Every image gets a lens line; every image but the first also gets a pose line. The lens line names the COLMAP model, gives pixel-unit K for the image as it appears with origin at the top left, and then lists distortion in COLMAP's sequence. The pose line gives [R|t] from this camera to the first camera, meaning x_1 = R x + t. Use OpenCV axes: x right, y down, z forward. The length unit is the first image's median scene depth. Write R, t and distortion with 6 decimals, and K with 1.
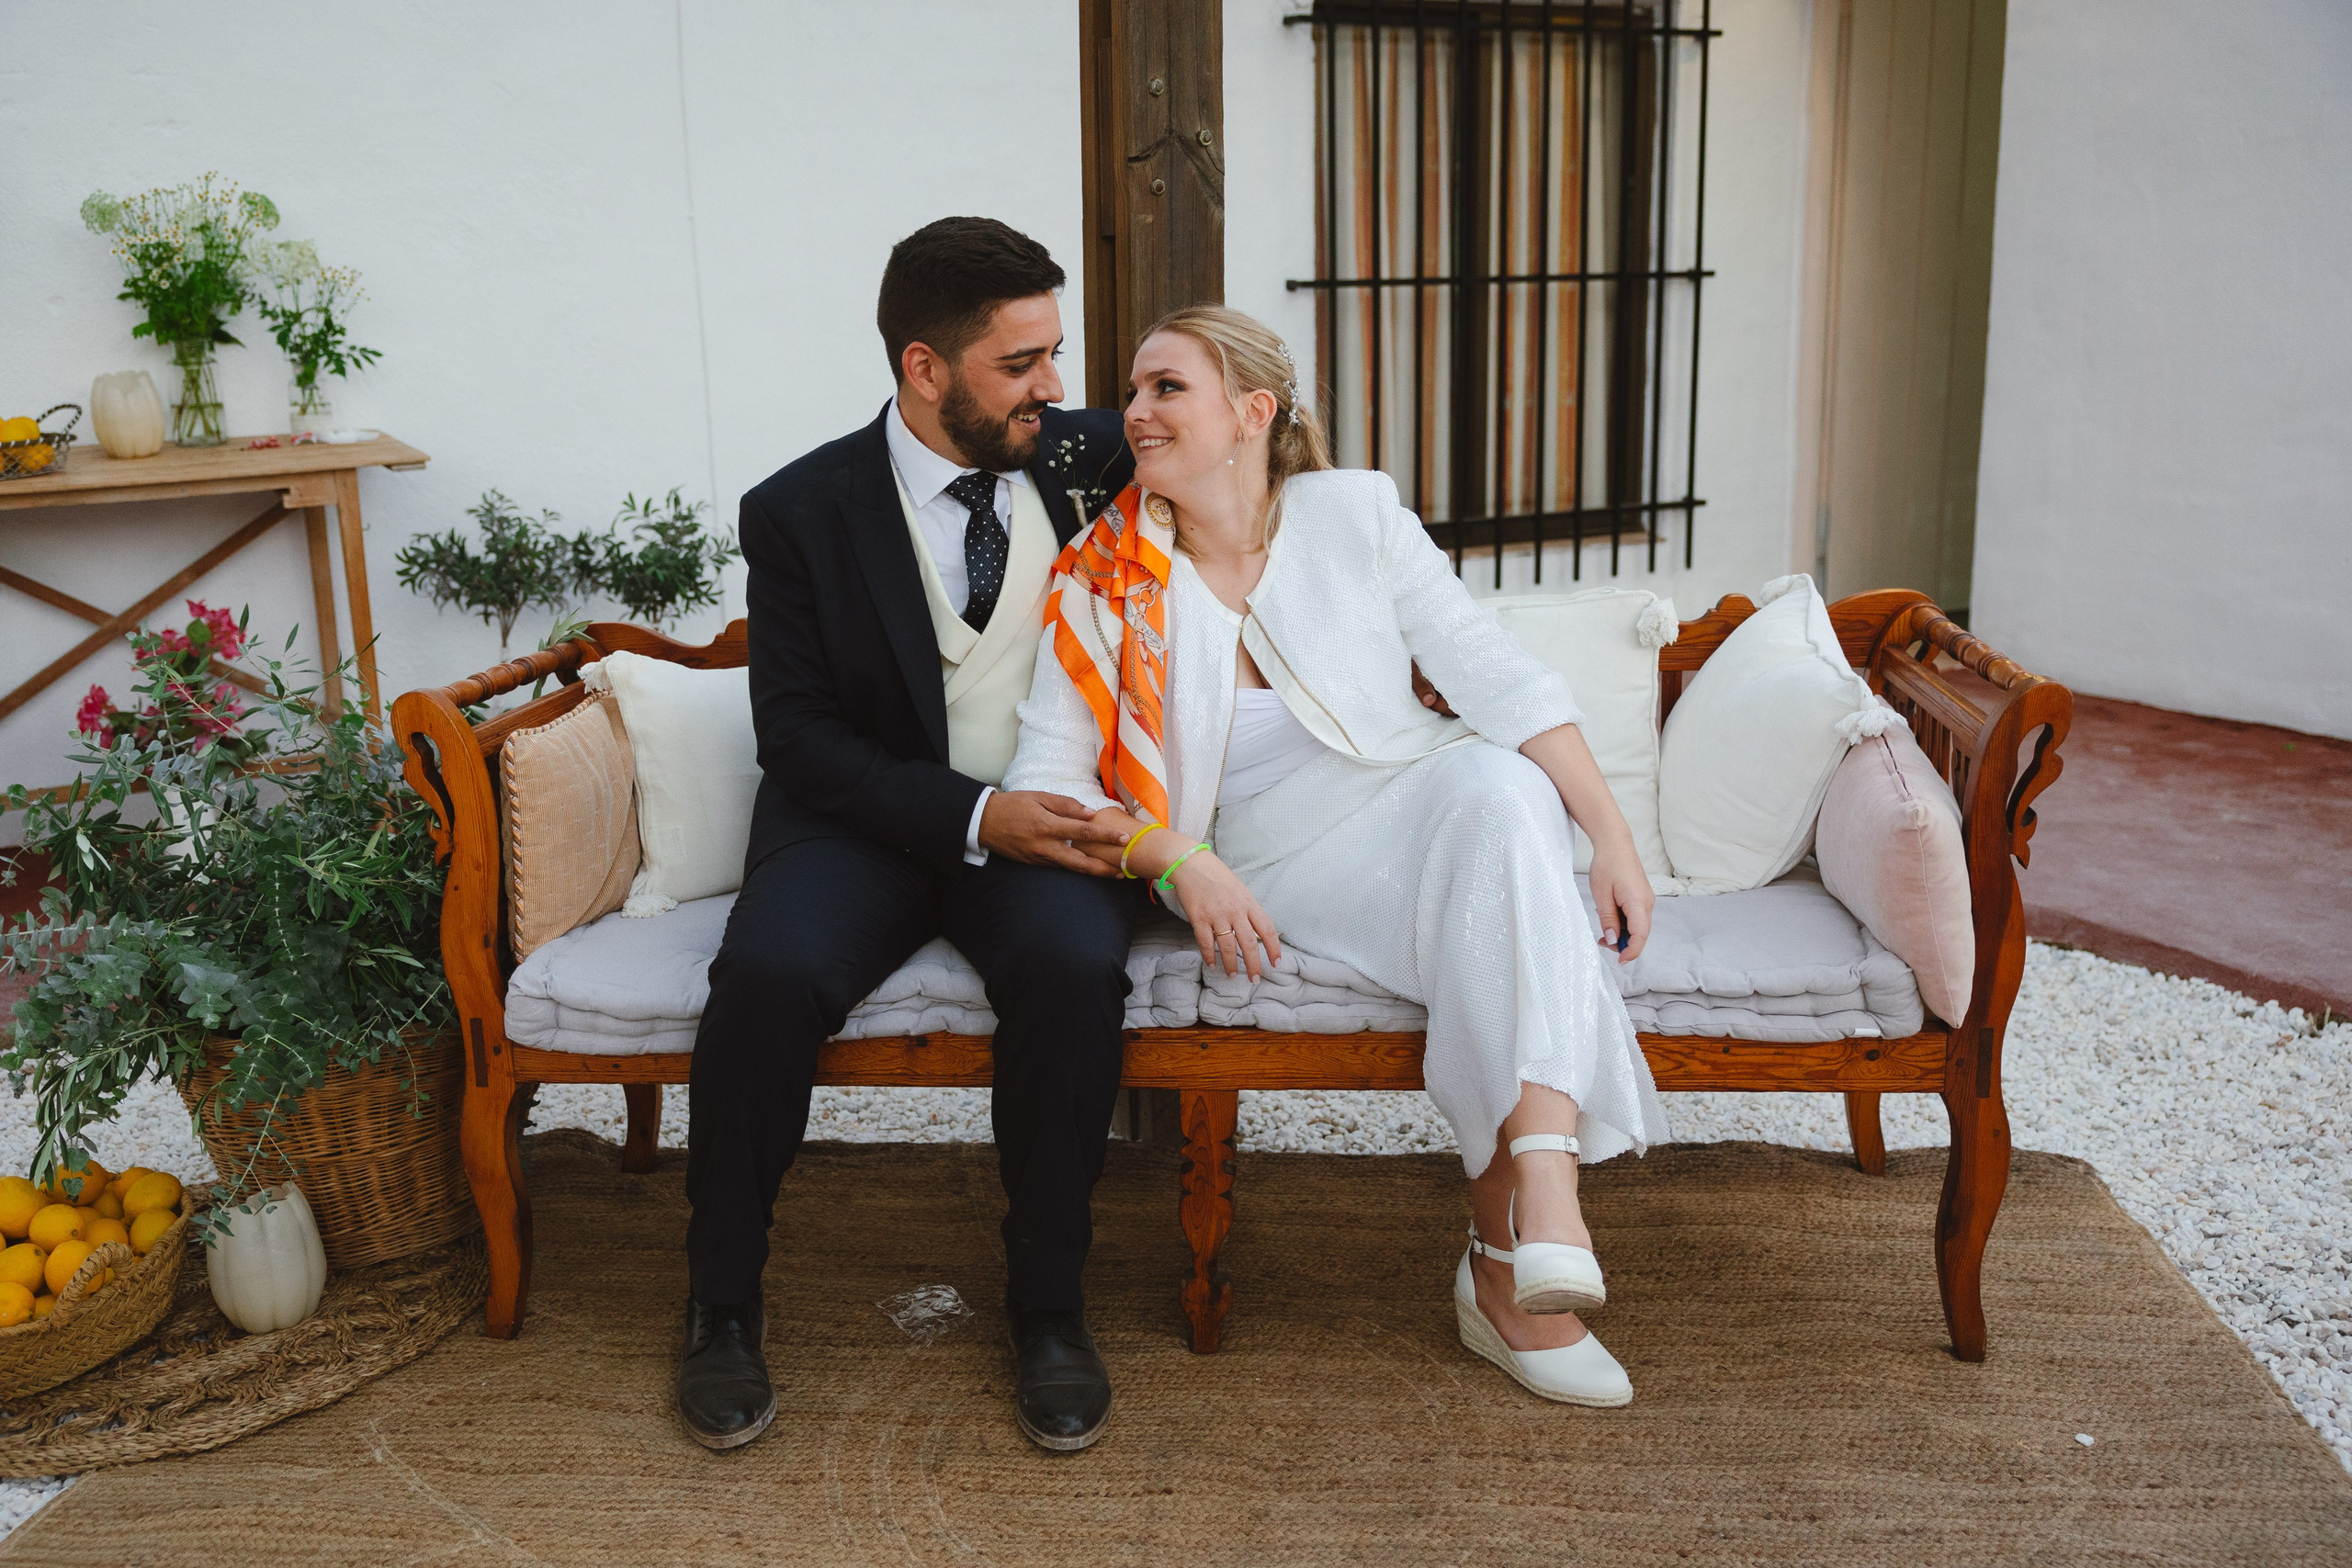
lens RADIAL K [[2460.0, 0, 1141.3], [0, 2460.0, 809.9], [0, 0, 1]] dist [-0.019682, 0.043600]
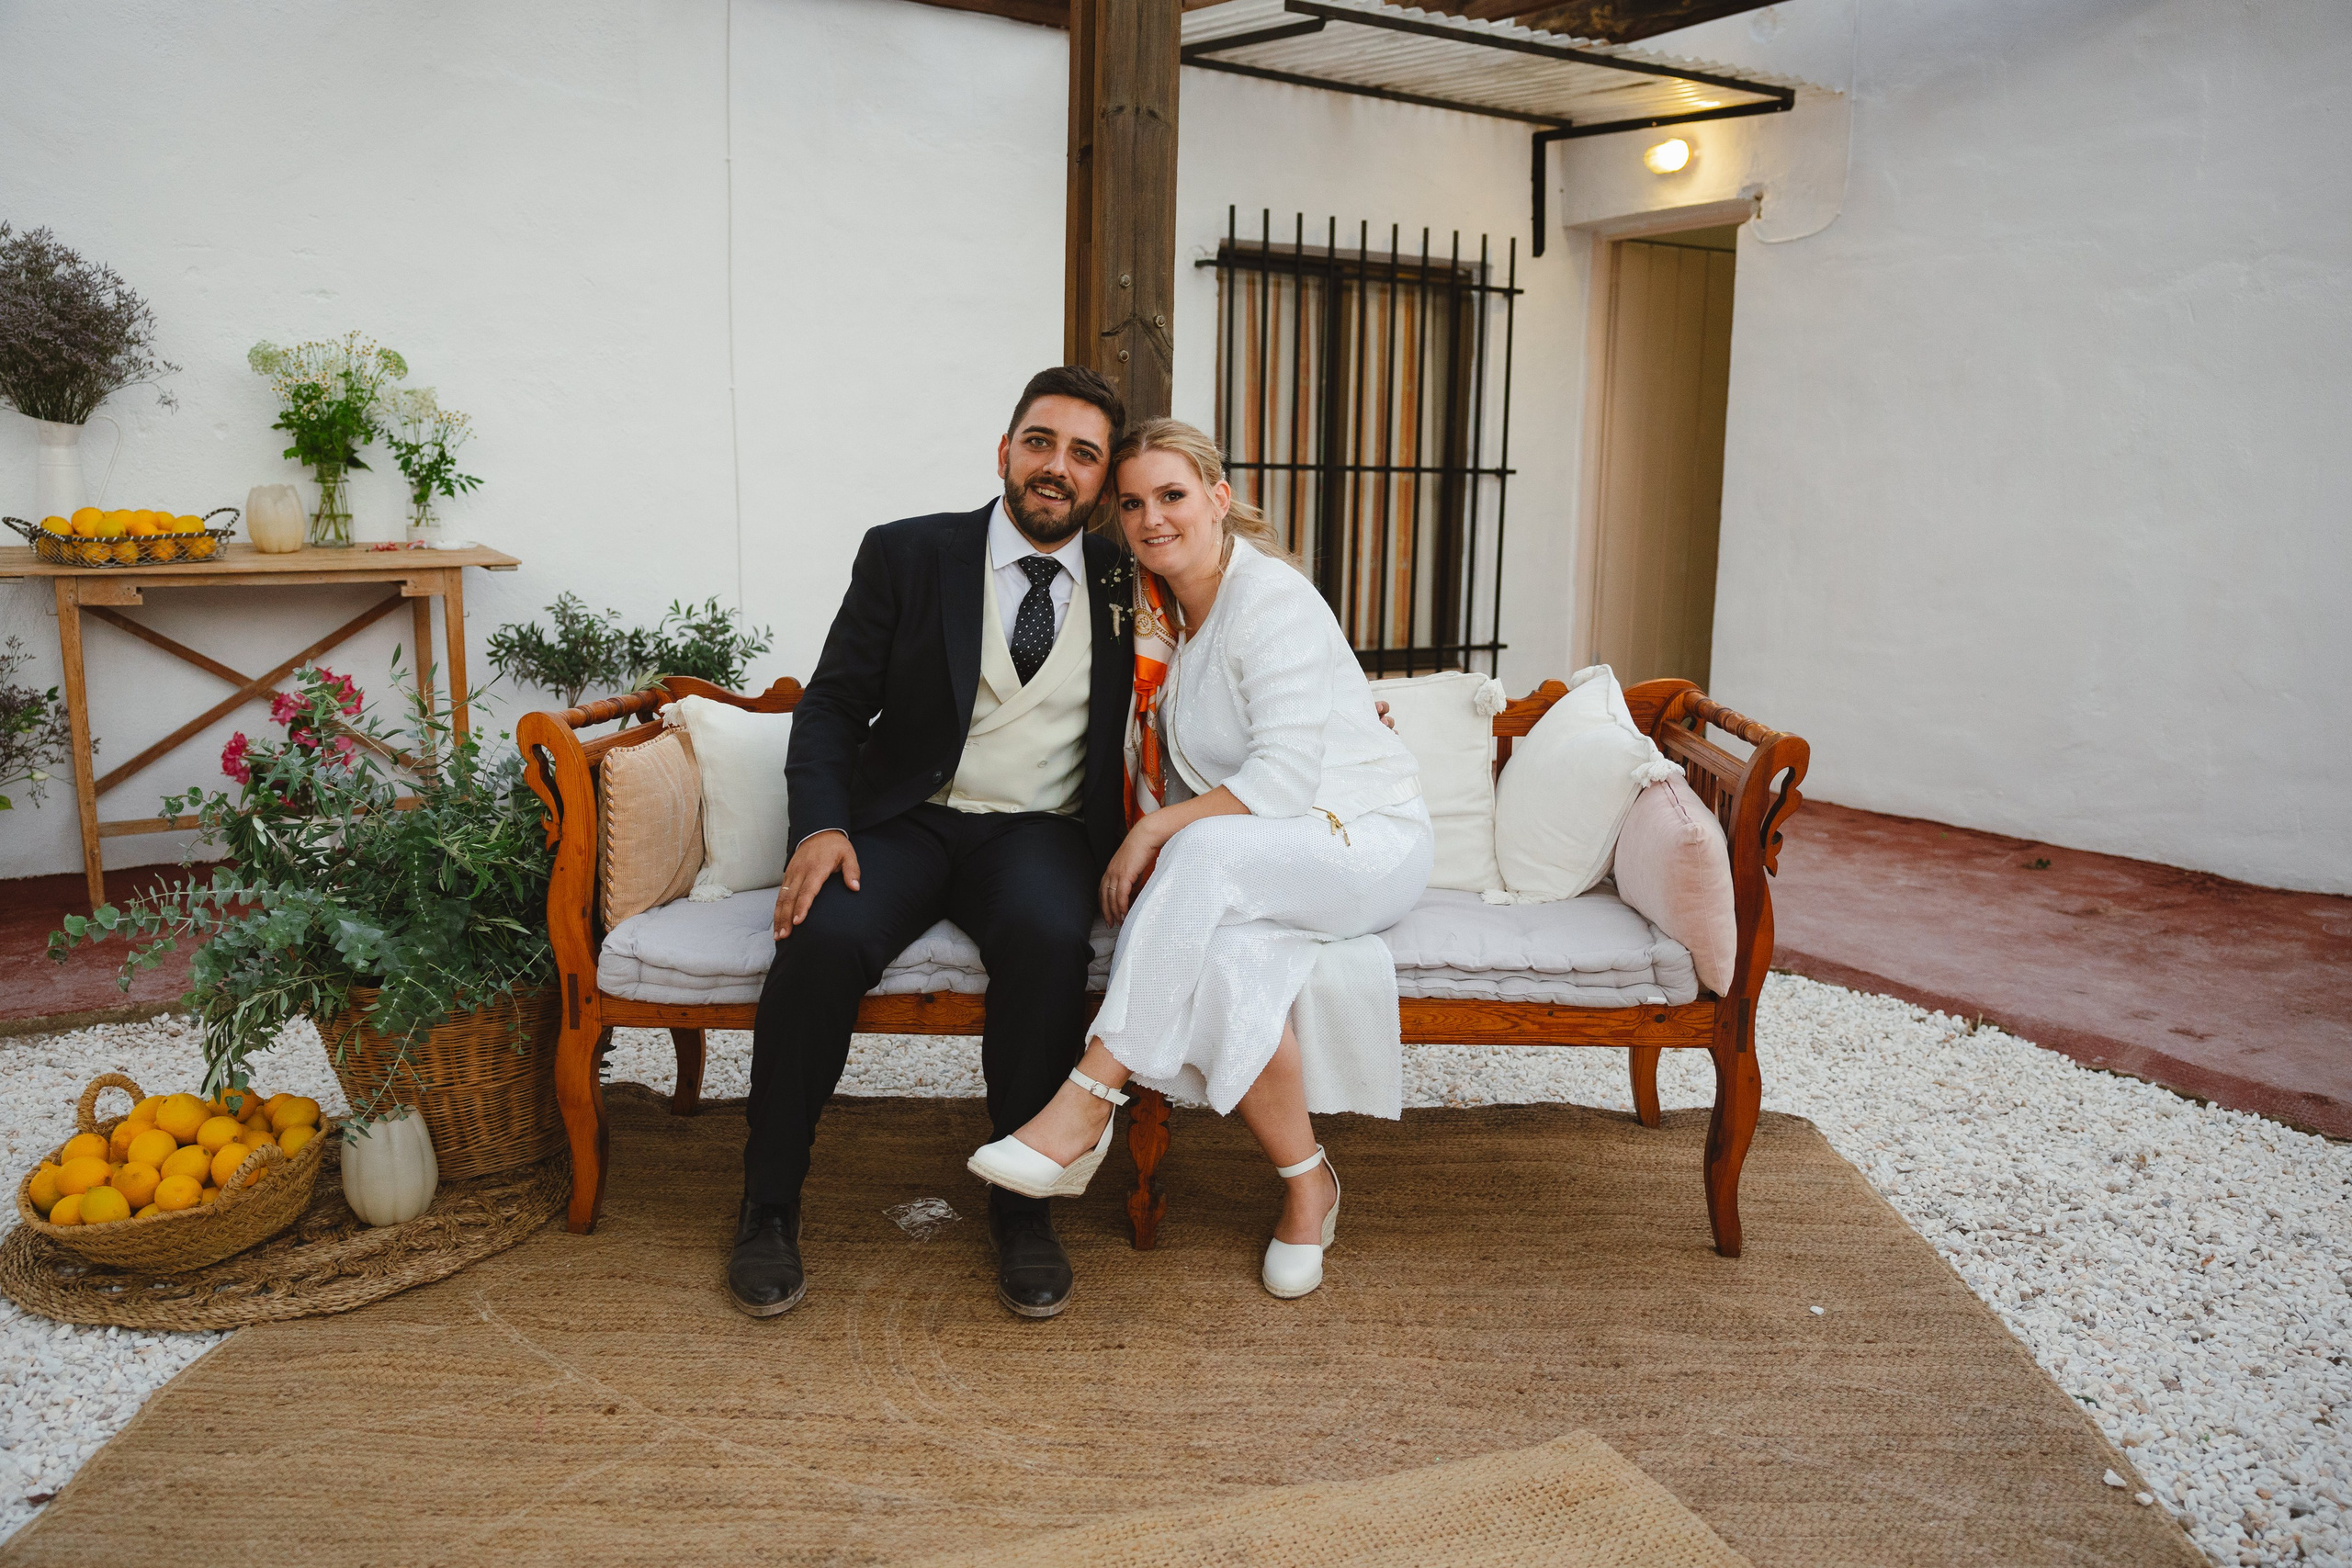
lens RADIAL K [[1966.1, 0, 1197.1], [0, 1966.1, 779.7], [0, 0, 1]] dist [-0.044576, 0.073439]
pose [[0.996193, 0.028085, 0.082527, -0.035283], [-0.022235, 0.997231, -0.070970, 0.046639], [-0.084291, 0.068864, 0.994059, -0.028586]]
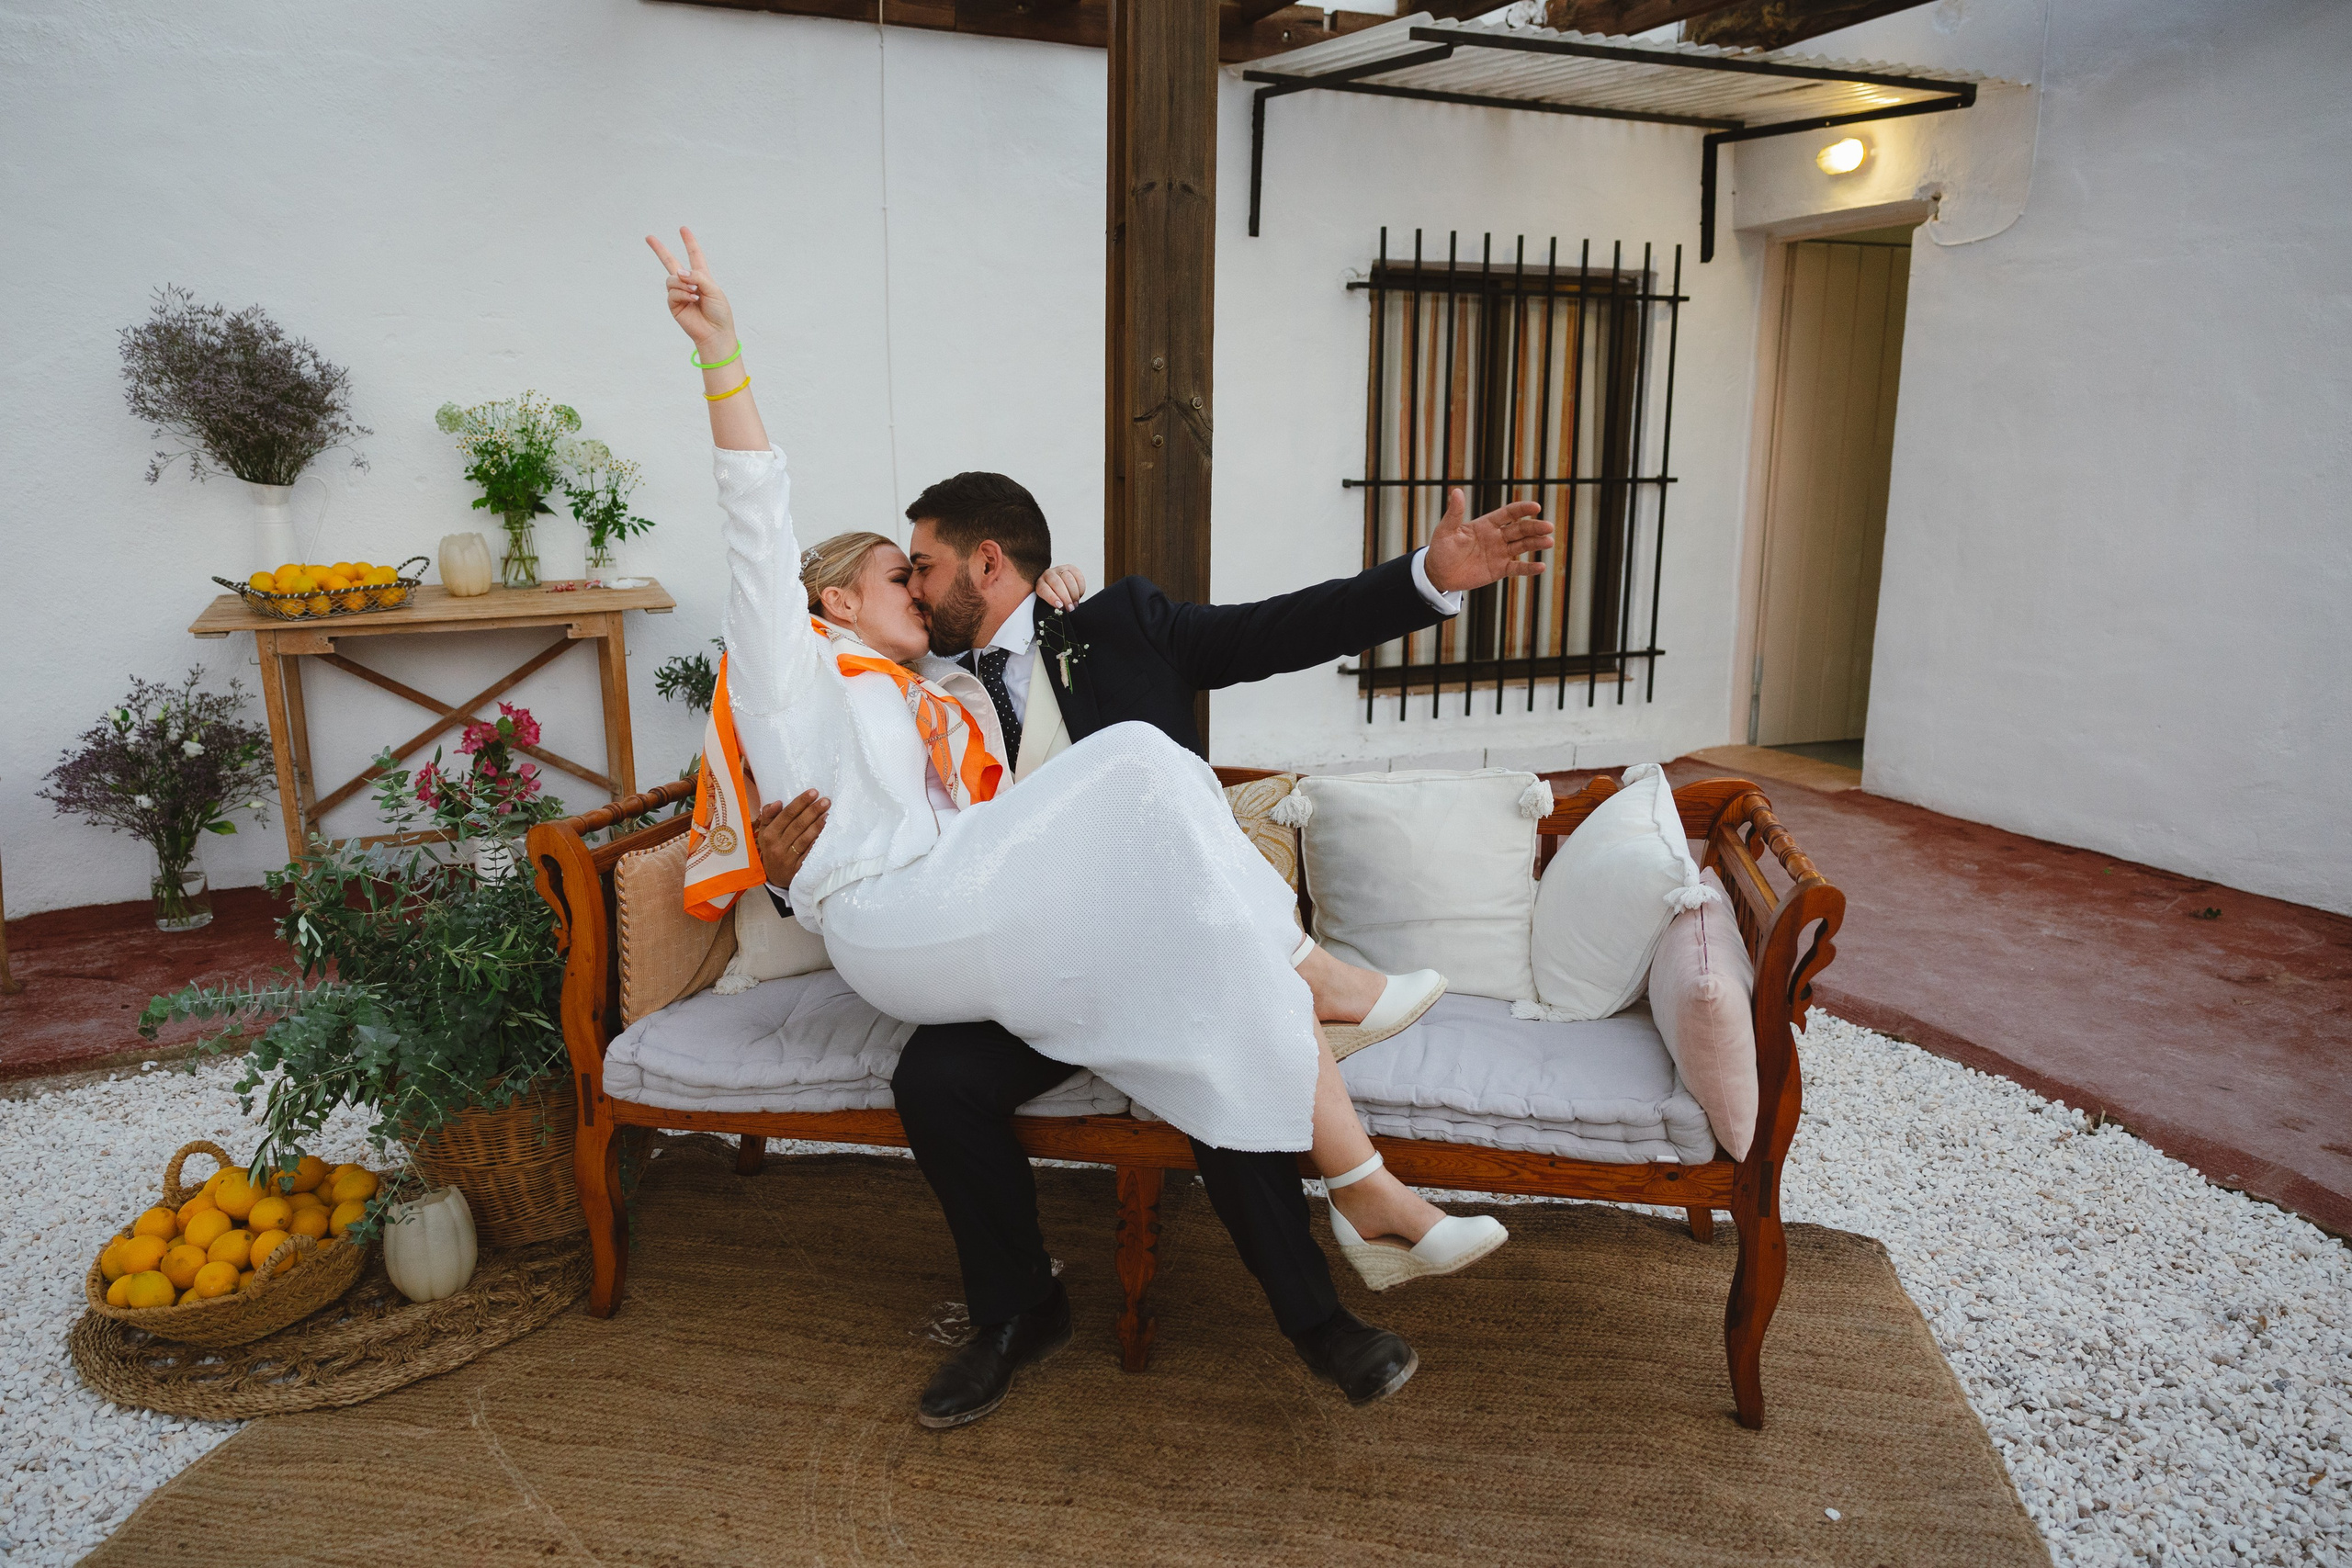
lens RADIAL K [[1737.8, 0, 1176.0], [0, 1737.8, 784.0], [0, 0, 1]] dist [-0.002699, 0.007869]
pose [[0.995419, 0.041766, -0.086001, 0.104952], [-0.042860, 0.999022, -0.010909, -0.066920], [0.085461, 0.014545, 0.996235, 0.102030]]
